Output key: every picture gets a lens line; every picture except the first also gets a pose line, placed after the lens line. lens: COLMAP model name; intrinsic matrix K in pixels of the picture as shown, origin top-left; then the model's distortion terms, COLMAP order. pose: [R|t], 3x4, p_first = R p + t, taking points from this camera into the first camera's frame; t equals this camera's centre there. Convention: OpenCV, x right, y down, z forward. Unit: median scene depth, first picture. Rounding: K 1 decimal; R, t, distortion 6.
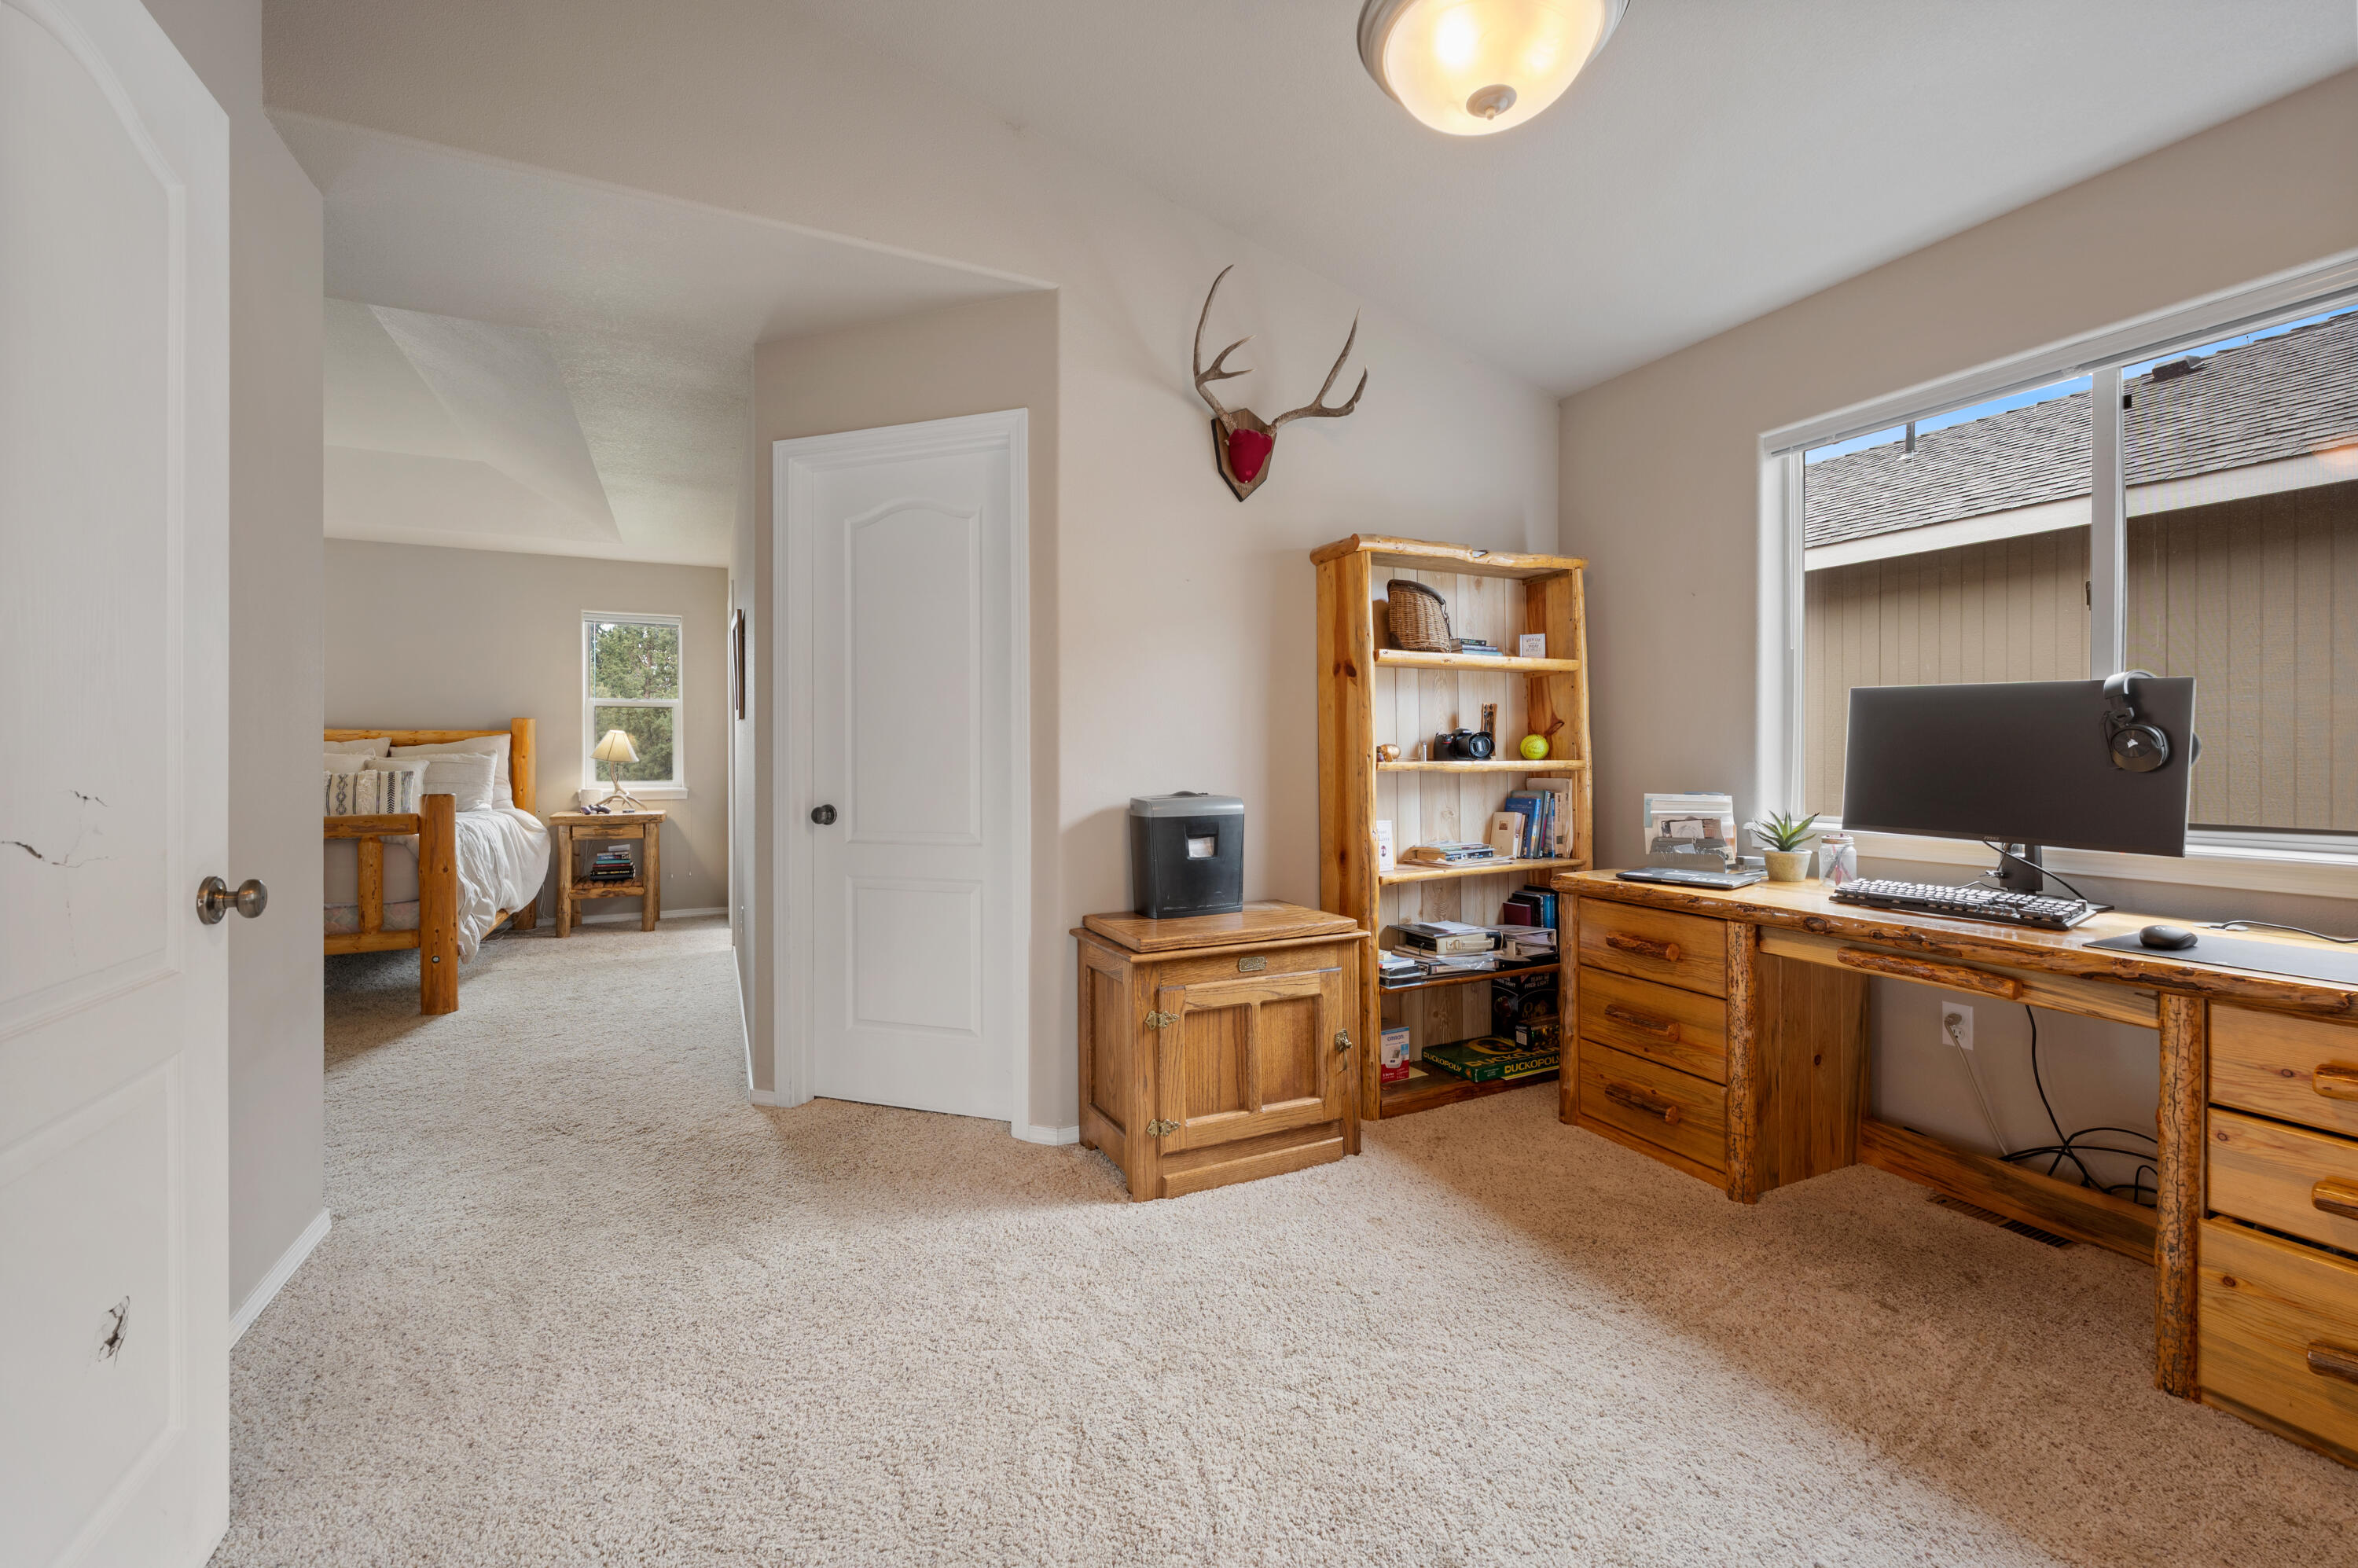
lens RADIAL K [[947.7, 0, 1176.1], [0, 947.7, 757.7], [0, 0, 1]] dist [0.000516, 0.000063]
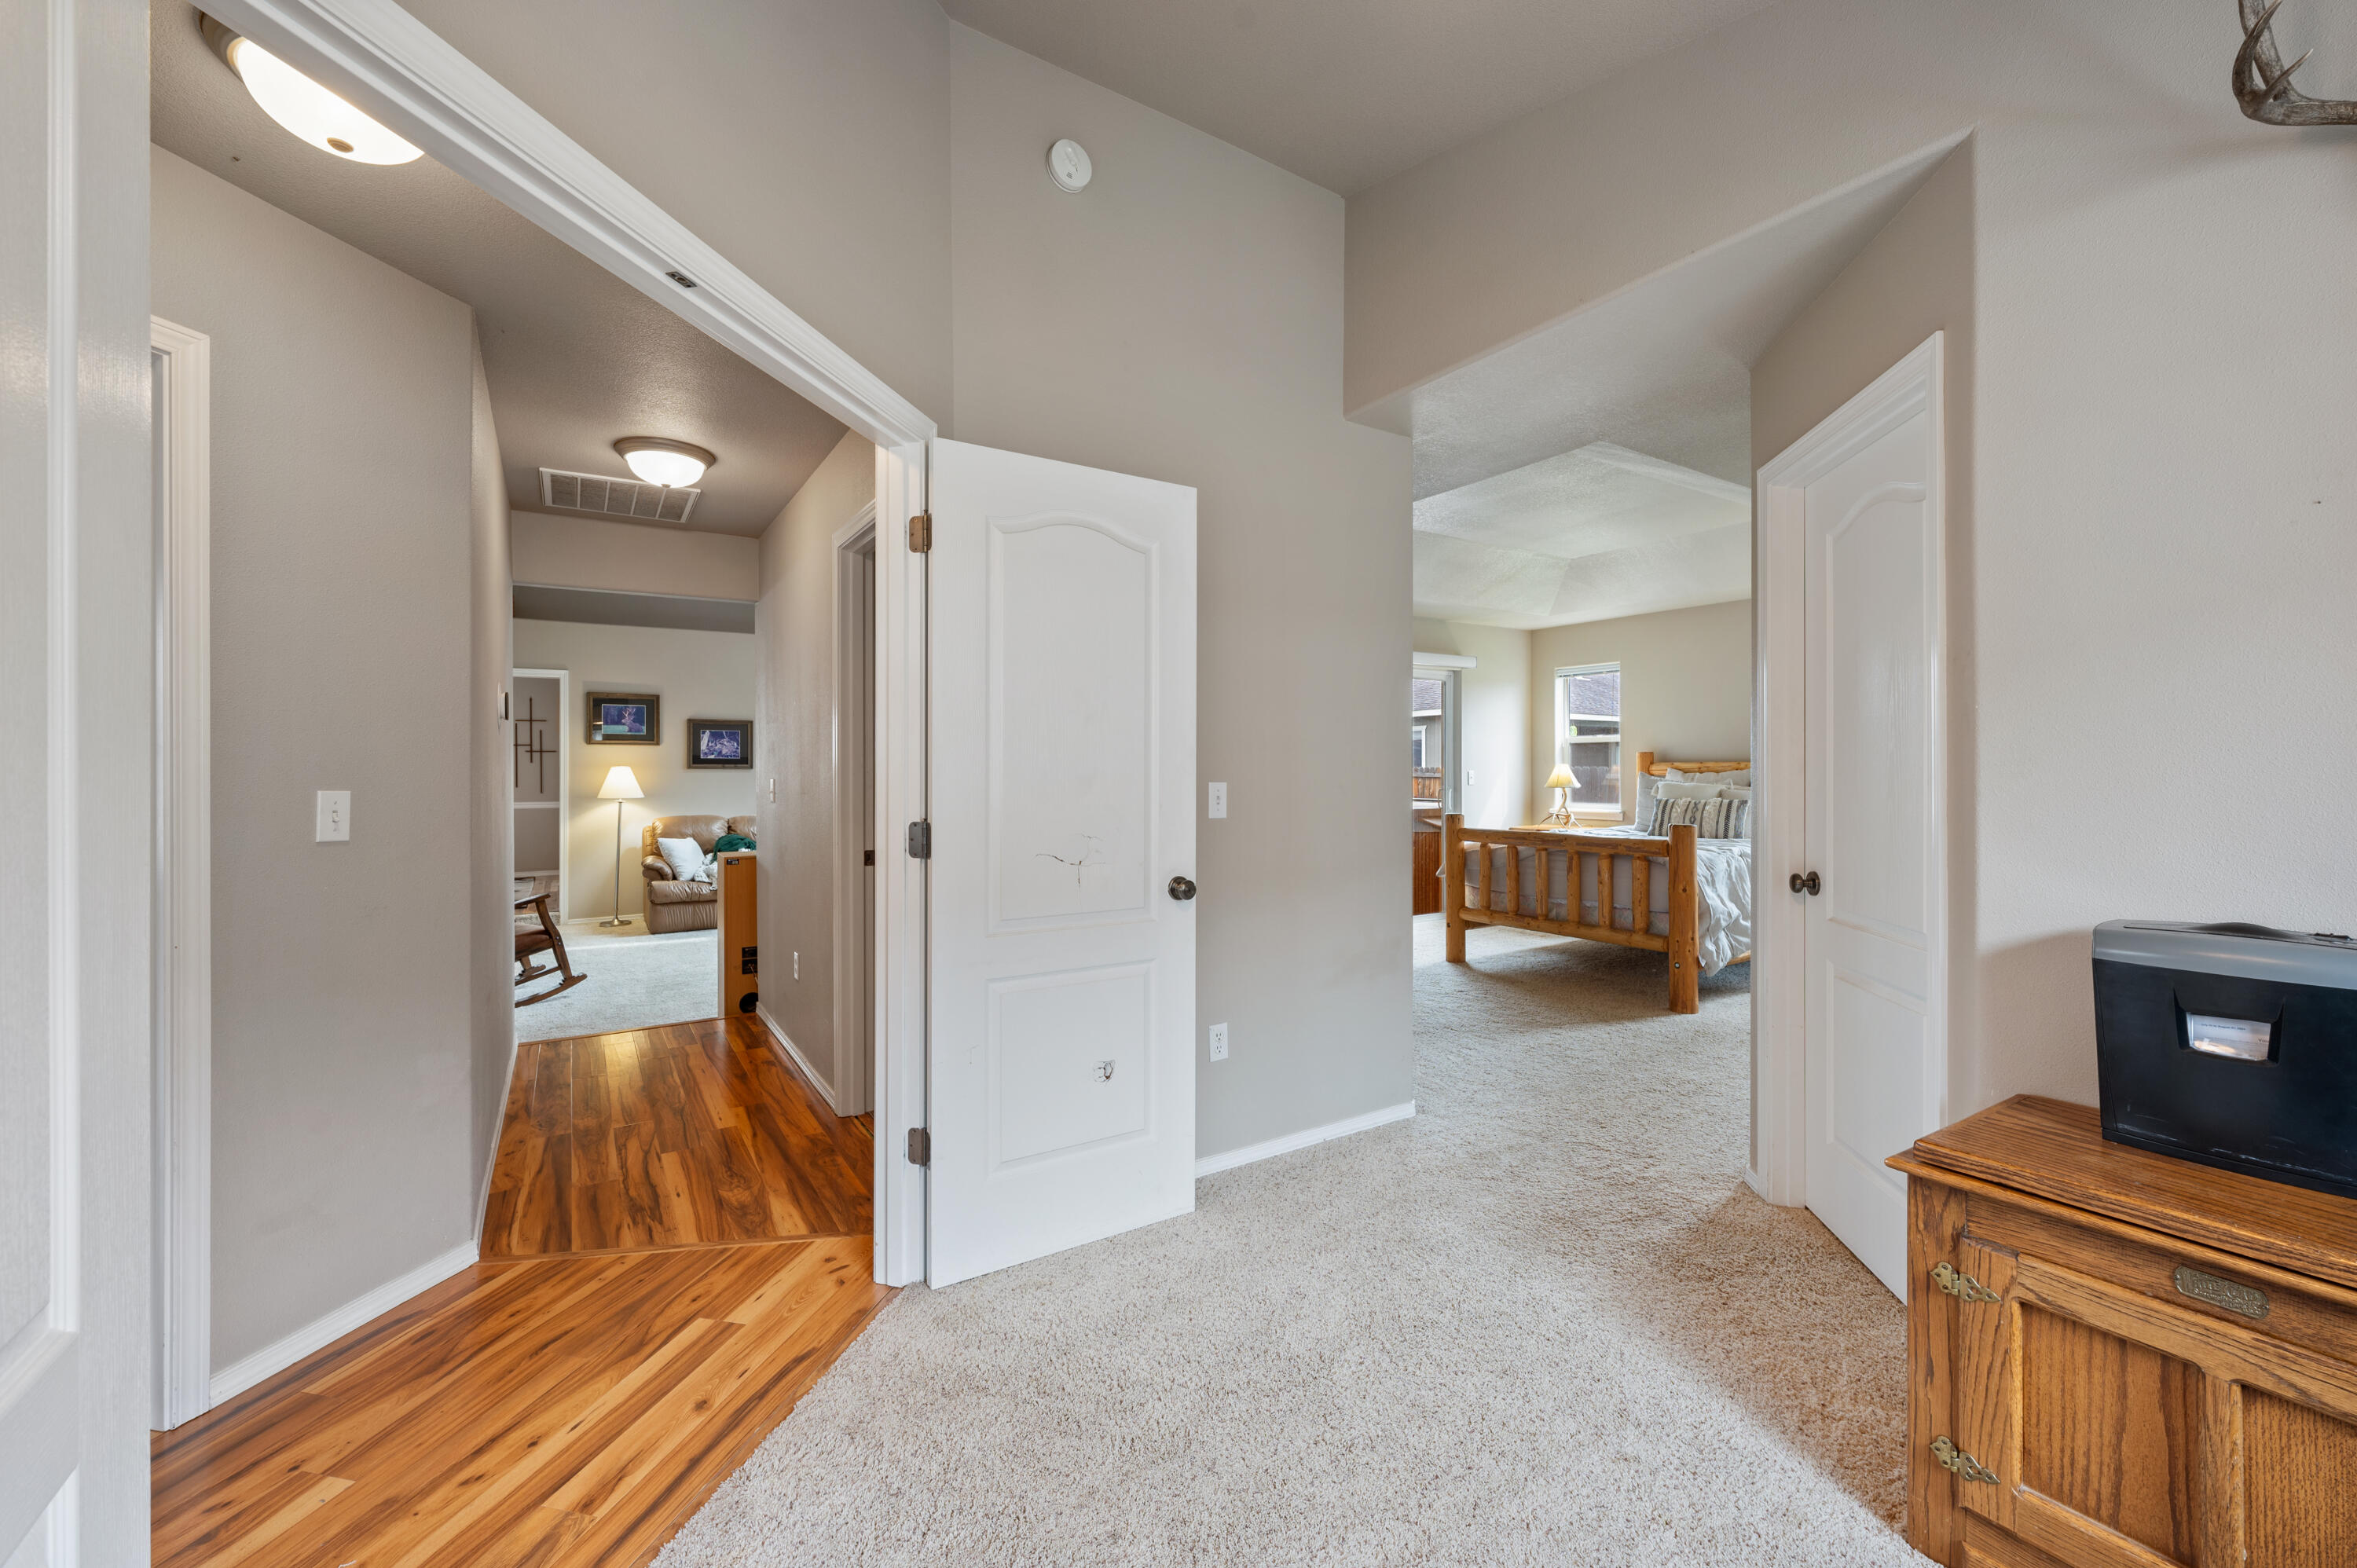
lens RADIAL K [[943.8, 0, 1175.0], [0, 943.8, 767.0], [0, 0, 1]] dist [0.001032, 0.000268]
pose [[0.114373, 0.001296, -0.993437, 0.232494], [0.000361, 0.999999, 0.001346, -0.026231], [0.993438, -0.000513, 0.114373, 0.184666]]
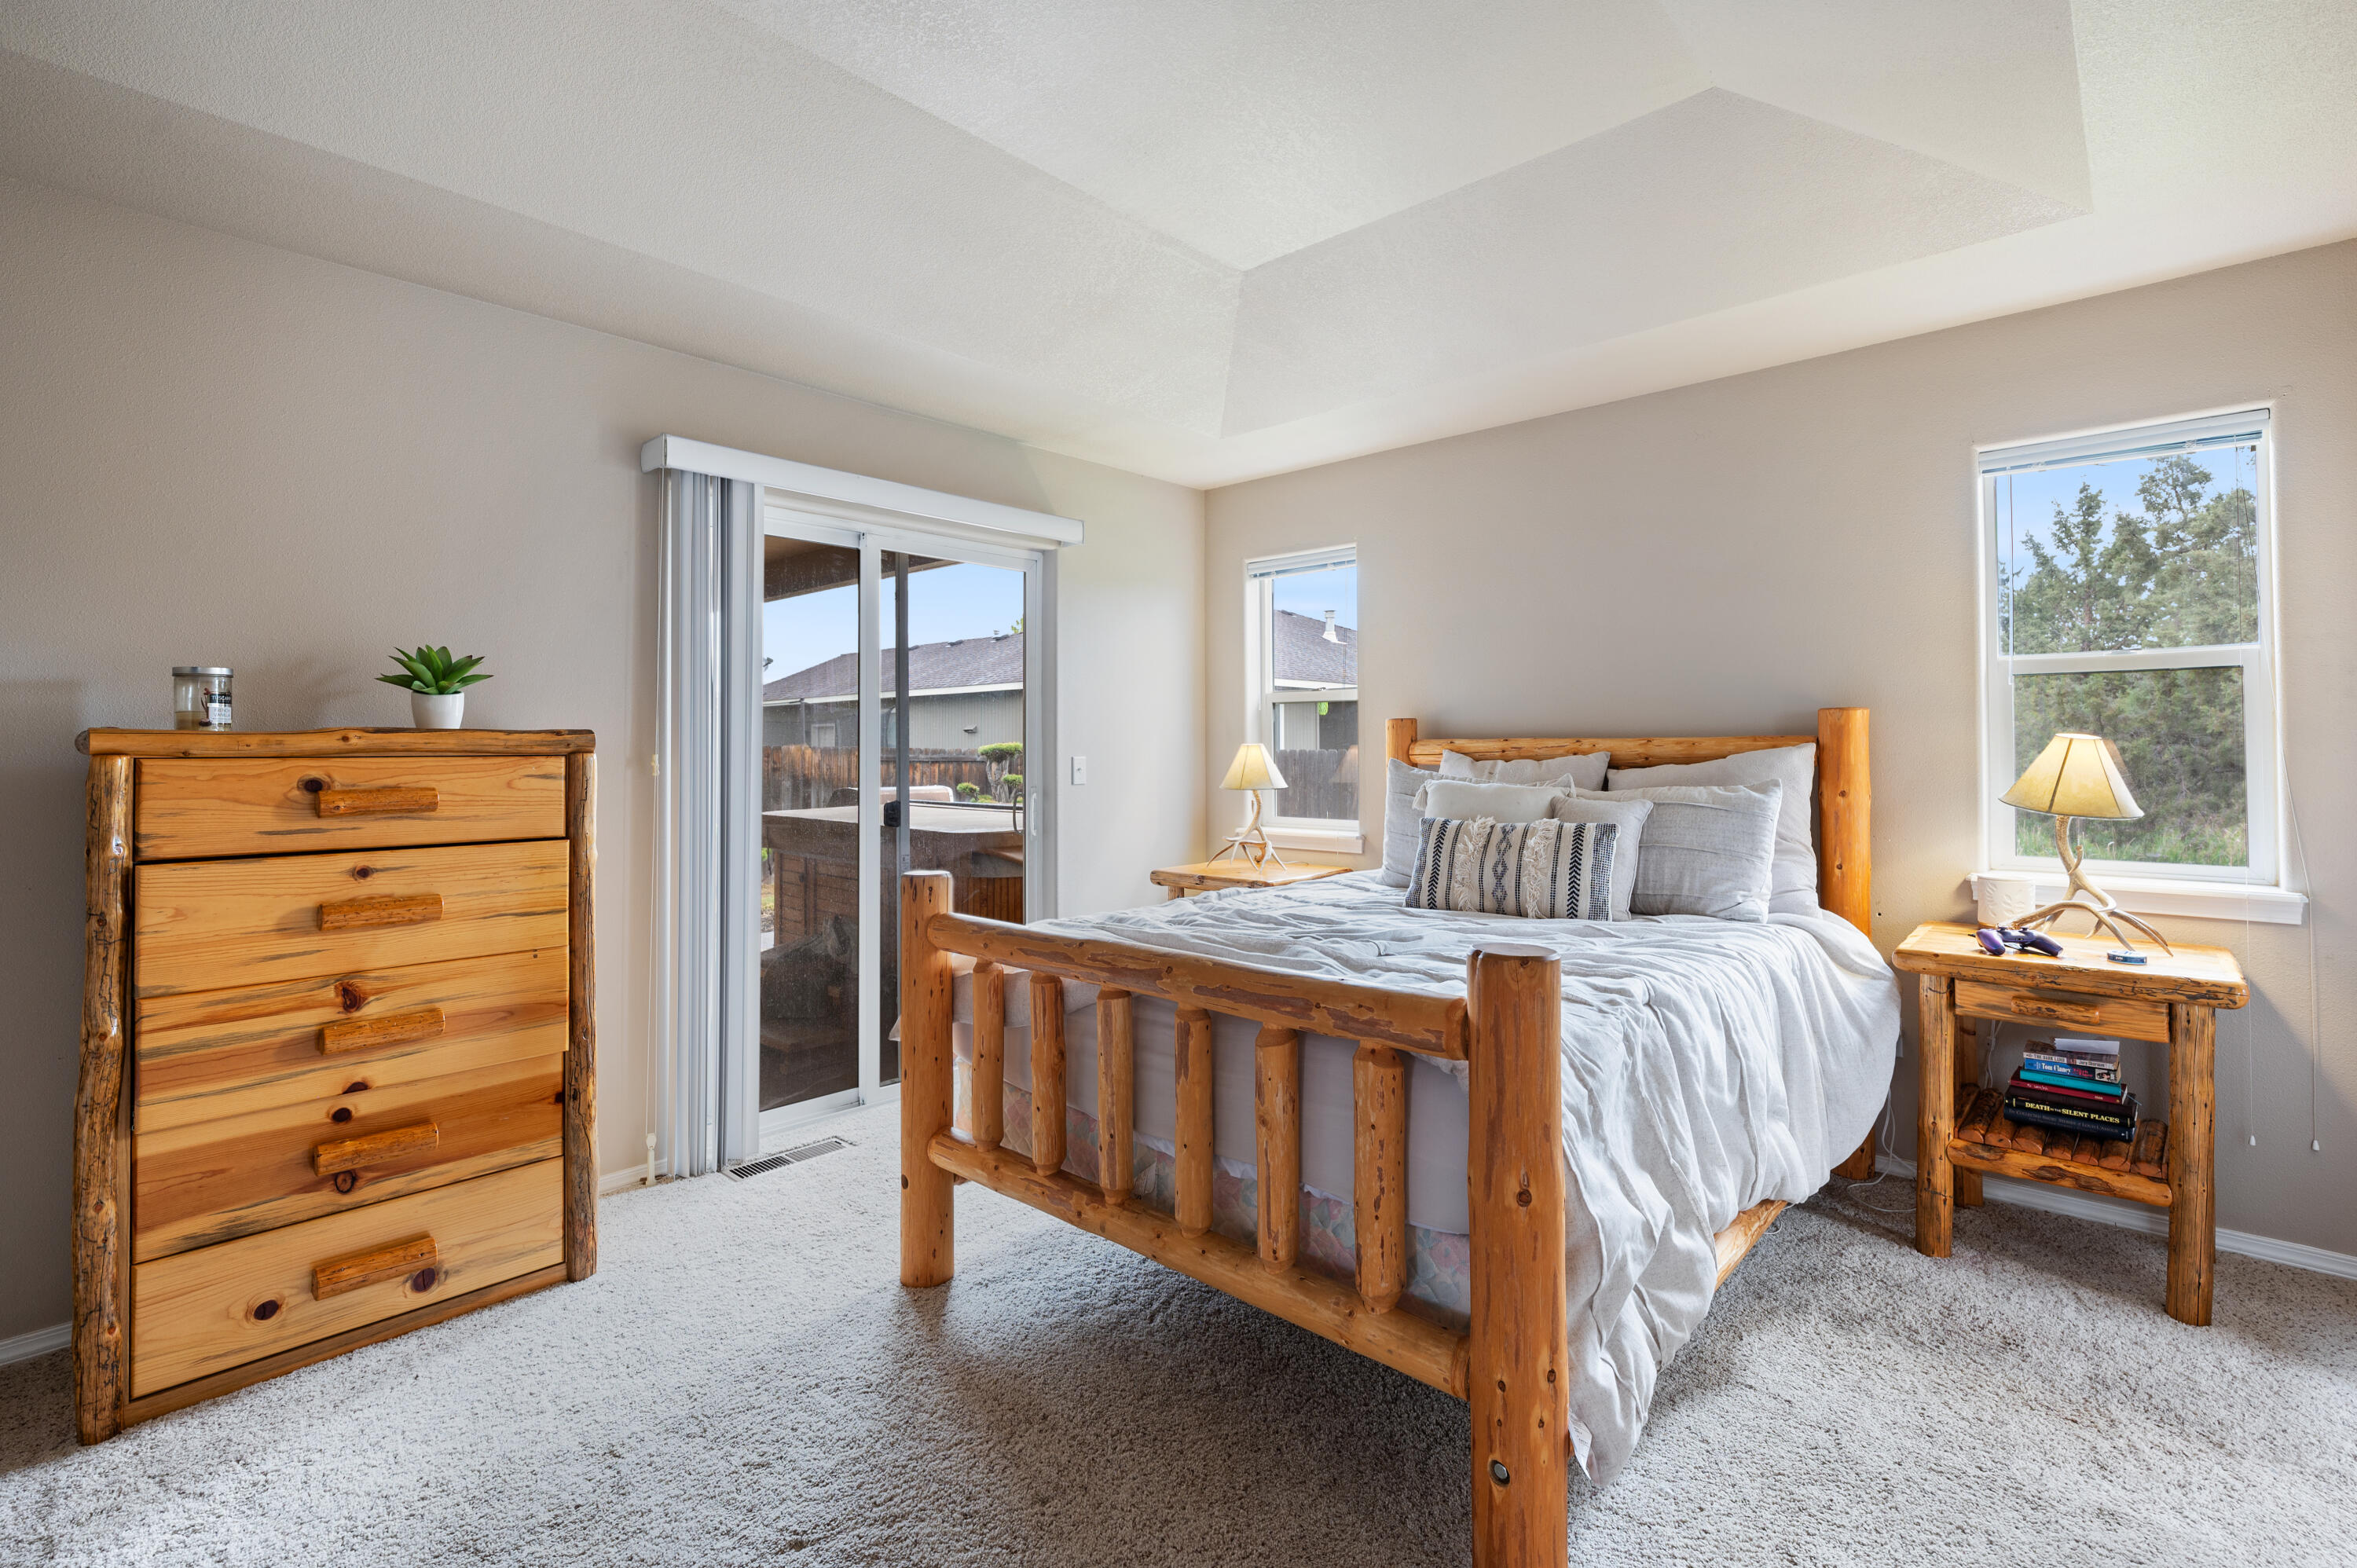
lens RADIAL K [[1075.0, 0, 1176.9], [0, 1075.0, 732.4], [0, 0, 1]] dist [-0.000376, -0.000337]
pose [[0.357537, -0.014092, -0.933792, -0.354594], [-0.001646, 0.999875, -0.015720, -0.023666], [0.933897, 0.007157, 0.357470, 0.570947]]
